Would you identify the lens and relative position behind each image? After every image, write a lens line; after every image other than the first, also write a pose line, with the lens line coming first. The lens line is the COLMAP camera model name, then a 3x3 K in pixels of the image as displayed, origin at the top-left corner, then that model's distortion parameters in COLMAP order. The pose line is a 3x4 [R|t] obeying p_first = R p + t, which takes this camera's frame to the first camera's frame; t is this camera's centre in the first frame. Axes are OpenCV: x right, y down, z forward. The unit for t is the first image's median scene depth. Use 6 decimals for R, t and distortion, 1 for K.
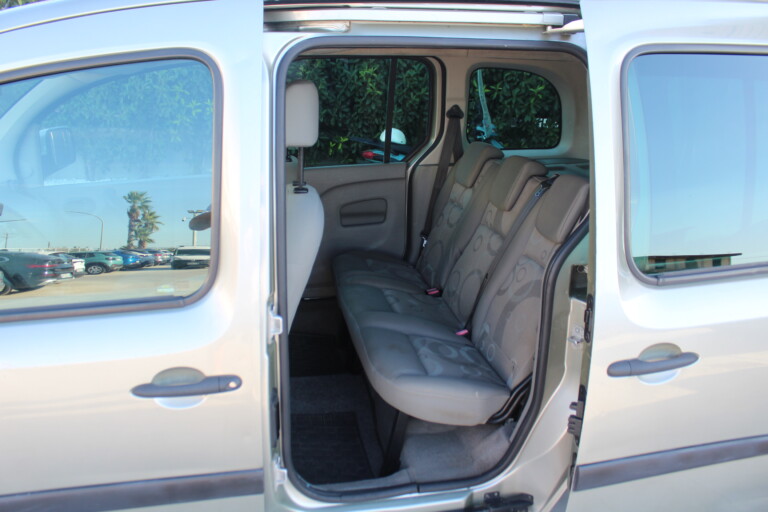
lens RADIAL K [[636.4, 0, 384.0], [0, 636.4, 256.0], [0, 0, 1]] dist [-0.161898, 0.145385]
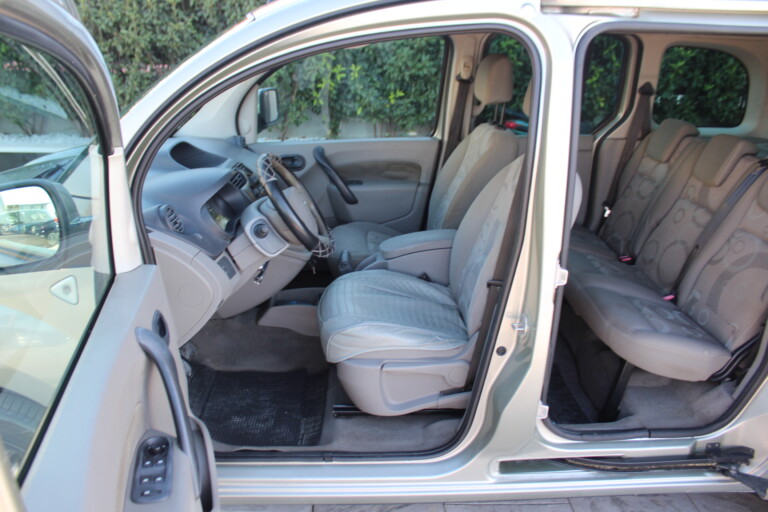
lens RADIAL K [[636.4, 0, 384.0], [0, 636.4, 256.0], [0, 0, 1]] dist [-0.161898, 0.145385]
pose [[0.990277, 0.056565, -0.127088, -0.225962], [-0.050116, 0.997316, 0.053386, 0.018436], [0.129766, -0.046498, 0.990454, -0.100404]]
